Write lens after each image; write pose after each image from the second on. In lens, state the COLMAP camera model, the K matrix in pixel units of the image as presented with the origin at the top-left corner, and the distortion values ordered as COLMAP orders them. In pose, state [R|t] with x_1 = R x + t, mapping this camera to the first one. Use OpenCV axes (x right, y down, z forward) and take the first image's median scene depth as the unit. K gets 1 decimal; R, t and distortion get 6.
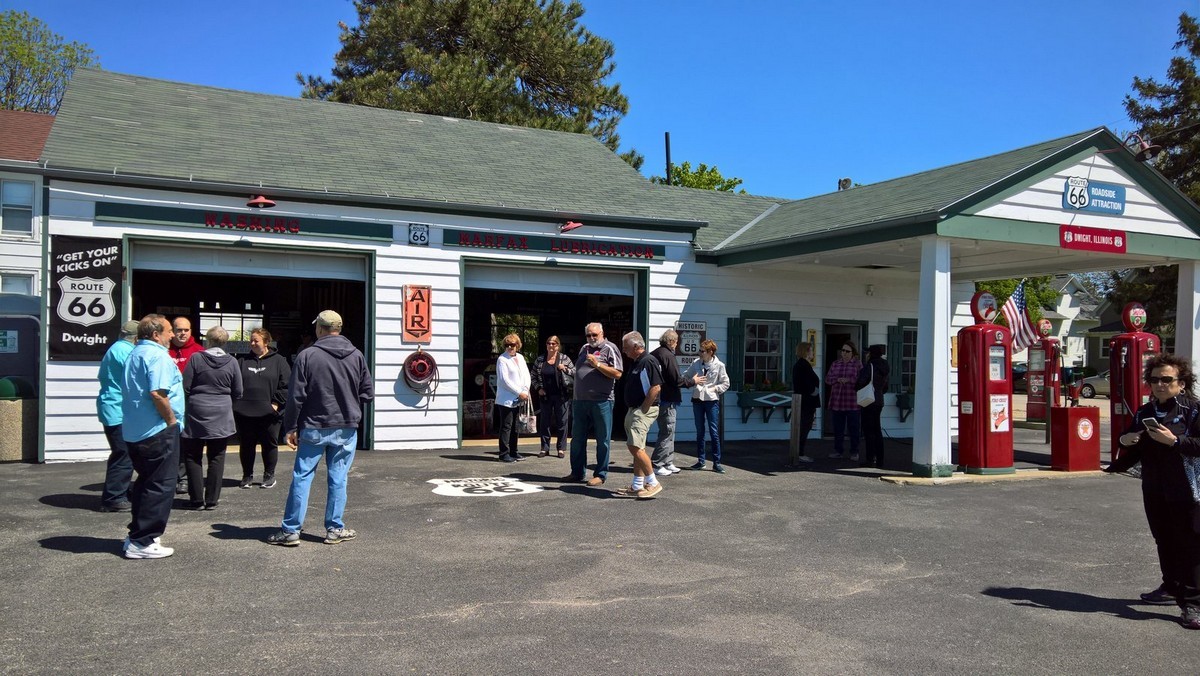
lens RADIAL K [[908.7, 0, 593.8], [0, 908.7, 360.2], [0, 0, 1]] dist [0.030080, -0.001672]
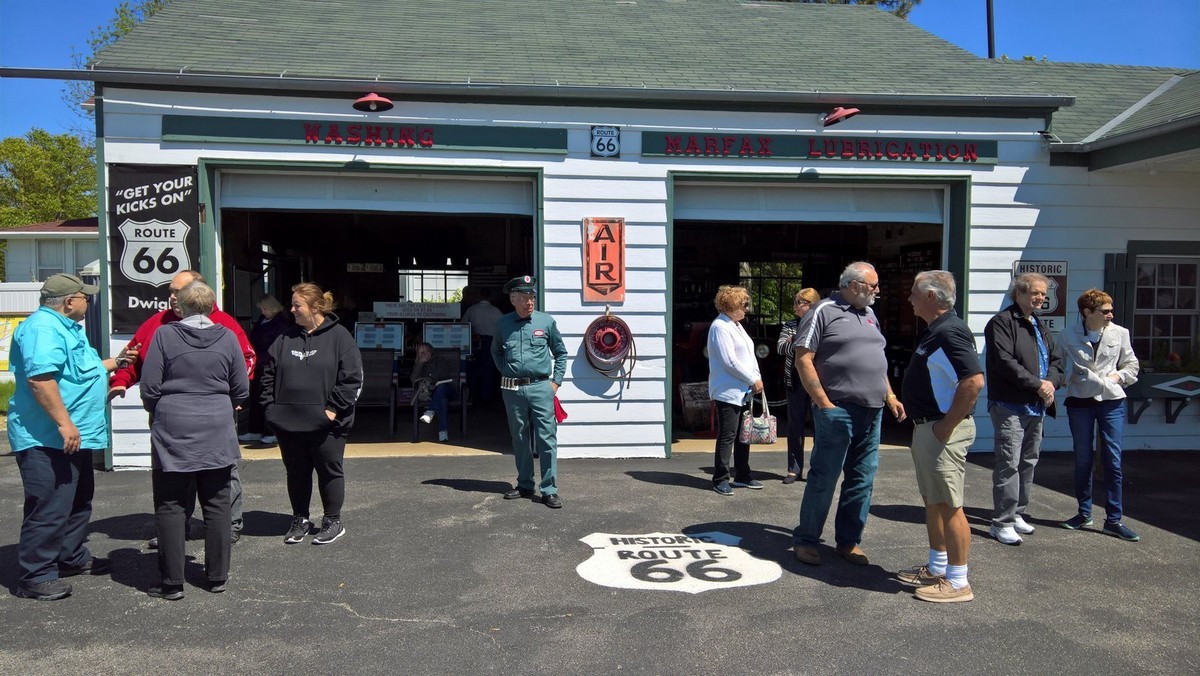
lens RADIAL K [[908.7, 0, 593.8], [0, 908.7, 360.2], [0, 0, 1]] dist [0.030080, -0.001672]
pose [[0.956207, 0.004167, -0.292661, -0.002475], [0.009889, 0.998868, 0.046531, -0.008025], [0.292523, -0.047387, 0.955084, 0.350865]]
